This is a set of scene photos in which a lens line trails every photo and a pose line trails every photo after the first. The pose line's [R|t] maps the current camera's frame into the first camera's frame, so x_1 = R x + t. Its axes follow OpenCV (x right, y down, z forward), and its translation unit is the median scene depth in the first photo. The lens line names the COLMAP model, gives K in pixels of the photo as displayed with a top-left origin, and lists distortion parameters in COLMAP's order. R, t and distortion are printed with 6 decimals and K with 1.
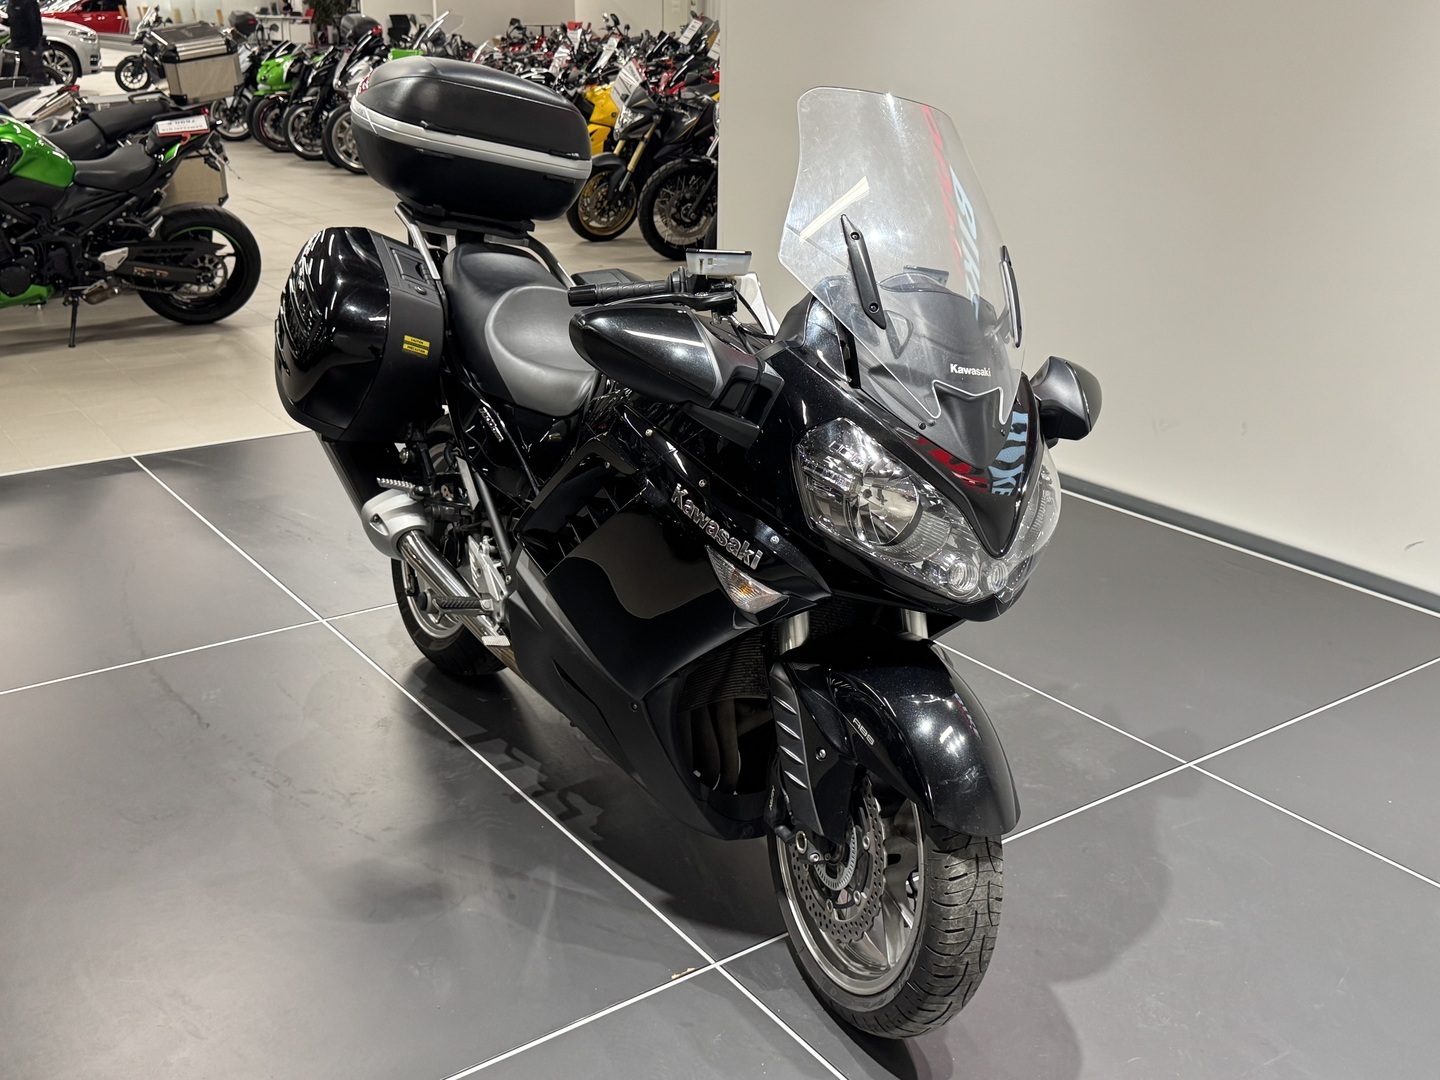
lens RADIAL K [[1477.0, 0, 717.7], [0, 1477.0, 618.8], [0, 0, 1]] dist [-0.111656, 0.004892]
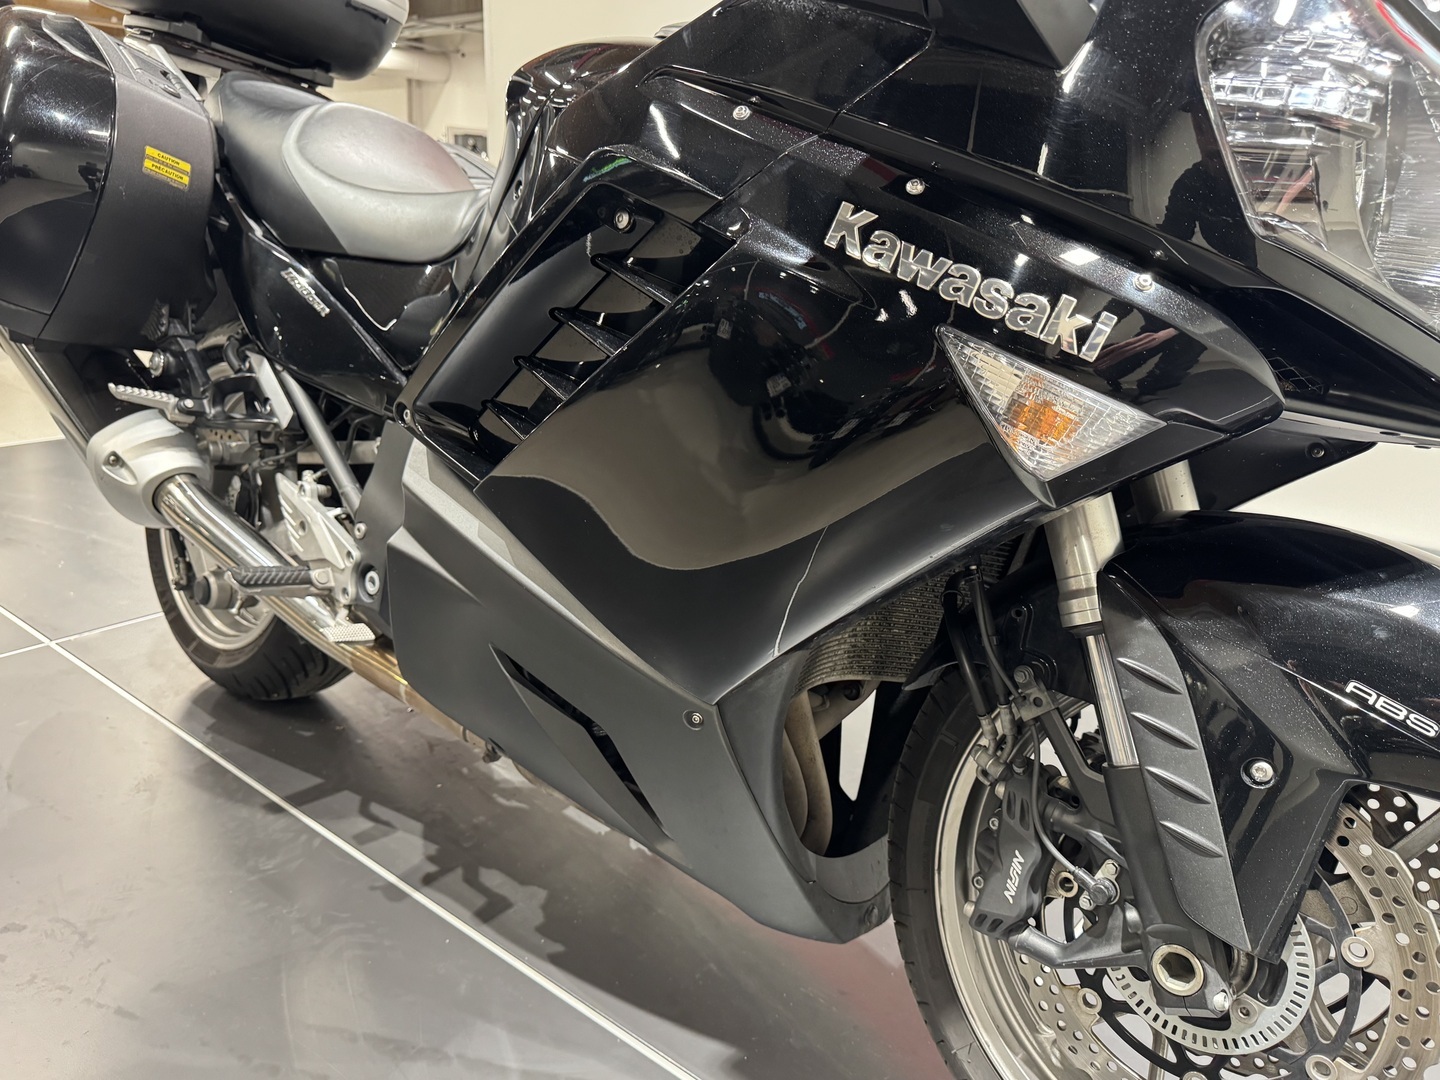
lens RADIAL K [[1034.5, 0, 720.0], [0, 1034.5, 540.0], [0, 0, 1]] dist [-0.010983, -0.008887]
pose [[0.957541, -0.071007, 0.279417, -0.114912], [0.093806, 0.993192, -0.069069, 0.019355], [-0.272610, 0.092347, 0.957682, 0.535720]]
